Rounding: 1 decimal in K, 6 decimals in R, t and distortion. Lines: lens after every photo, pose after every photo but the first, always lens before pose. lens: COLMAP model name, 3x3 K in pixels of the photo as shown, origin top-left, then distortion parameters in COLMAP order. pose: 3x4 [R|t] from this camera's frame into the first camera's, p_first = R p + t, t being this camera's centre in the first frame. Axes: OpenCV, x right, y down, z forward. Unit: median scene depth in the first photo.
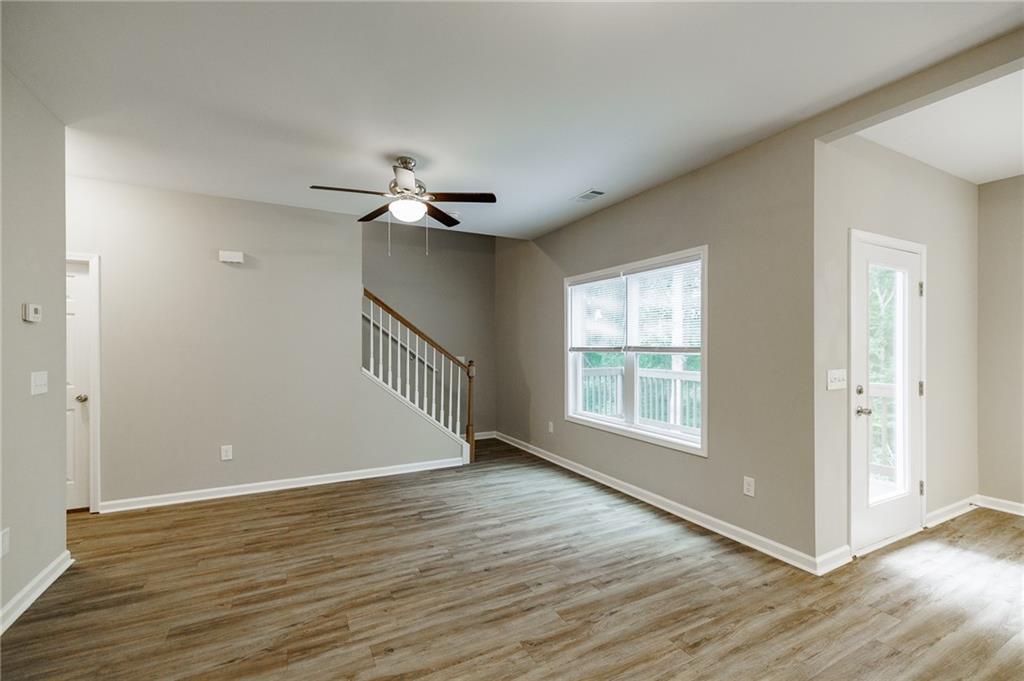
lens RADIAL K [[445.8, 0, 519.2], [0, 445.8, 348.9], [0, 0, 1]] dist [0.003577, 0.000447]
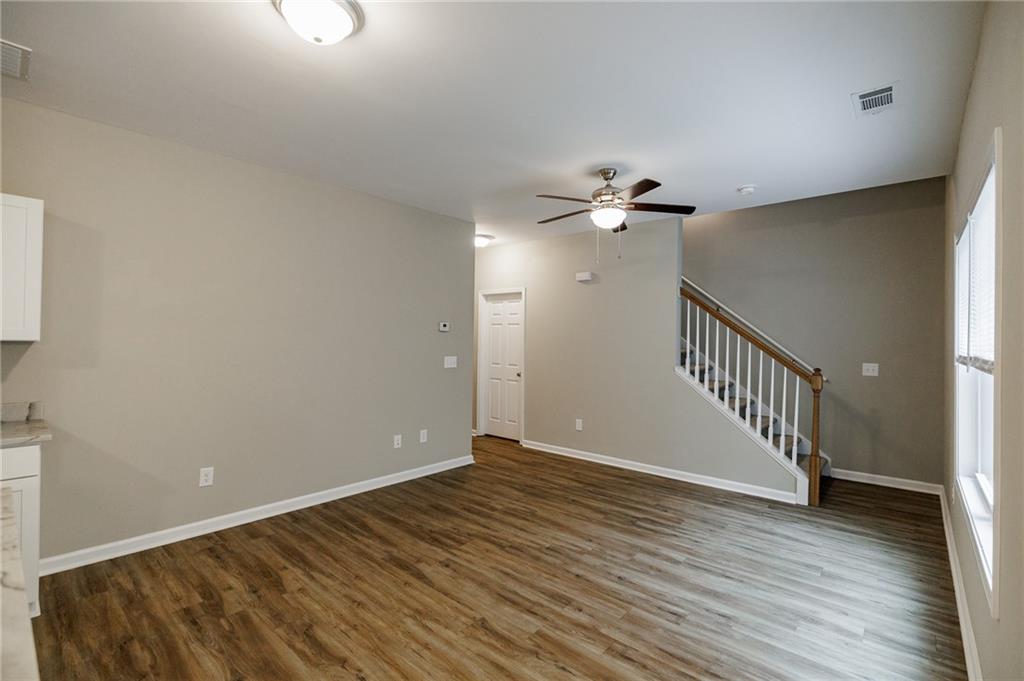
lens RADIAL K [[459.0, 0, 512.0], [0, 459.0, 340.5], [0, 0, 1]] dist [-0.003697, -0.000426]
pose [[0.353792, 0.006521, -0.935301, 0.740734], [-0.018148, 0.999835, 0.000106, -0.019529], [0.935148, 0.016937, 0.353852, 0.448864]]
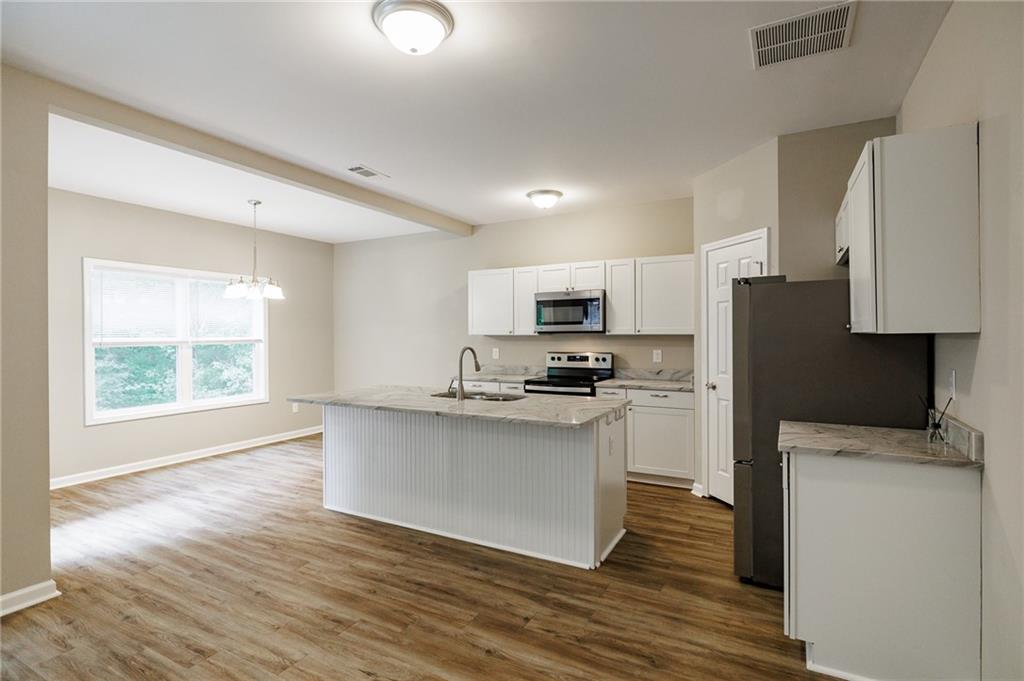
lens RADIAL K [[497.5, 0, 514.3], [0, 497.5, 337.3], [0, 0, 1]] dist [0.001573, 0.000124]
pose [[-0.553339, 0.003256, 0.832950, -0.587474], [0.008627, 0.999961, 0.001822, -0.003212], [-0.832911, 0.008194, -0.553346, 0.693049]]
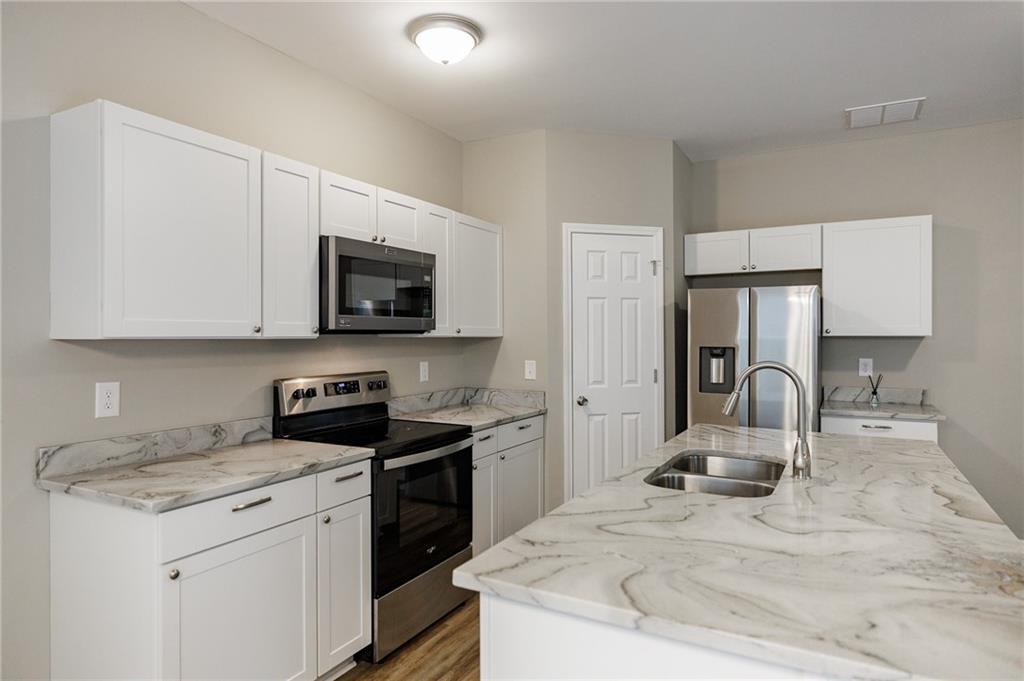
lens RADIAL K [[615.1, 0, 507.5], [0, 615.1, 338.2], [0, 0, 1]] dist [0.002170, -0.000786]
pose [[-0.836489, 0.008324, -0.547920, 1.118071], [0.003196, 0.999942, 0.010312, -0.015361], [0.547974, 0.006875, -0.836467, 0.535704]]
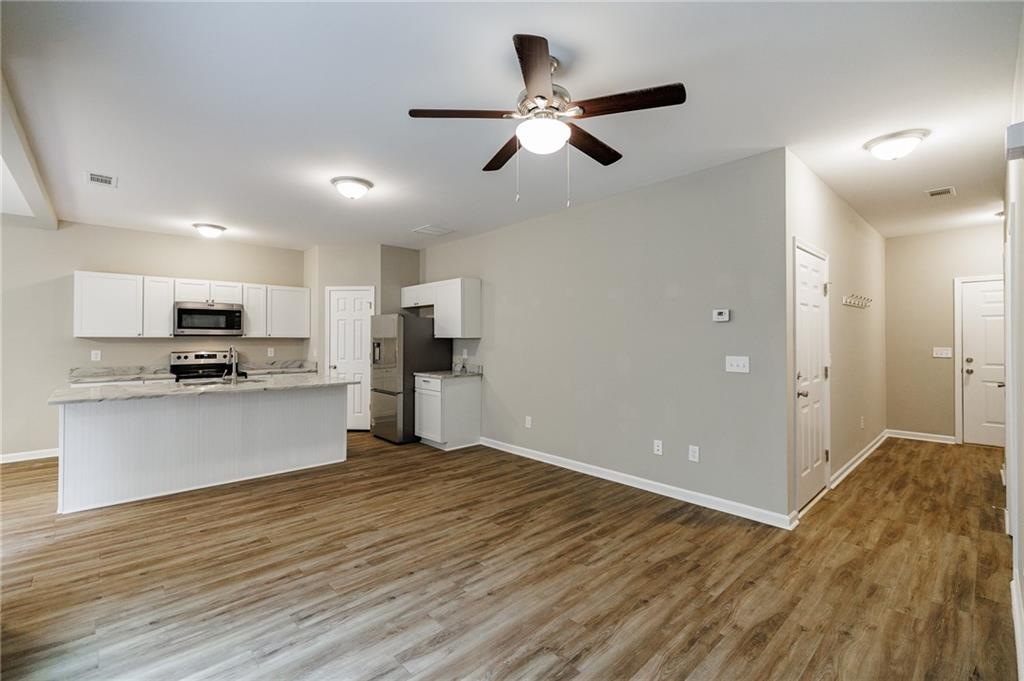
lens RADIAL K [[440.5, 0, 507.4], [0, 440.5, 338.5], [0, 0, 1]] dist [-0.000438, 0.000407]
pose [[-0.967460, 0.001820, -0.253017, -0.031009], [0.000668, 0.999989, 0.004639, -0.009948], [0.253022, 0.004319, -0.967451, 1.771907]]
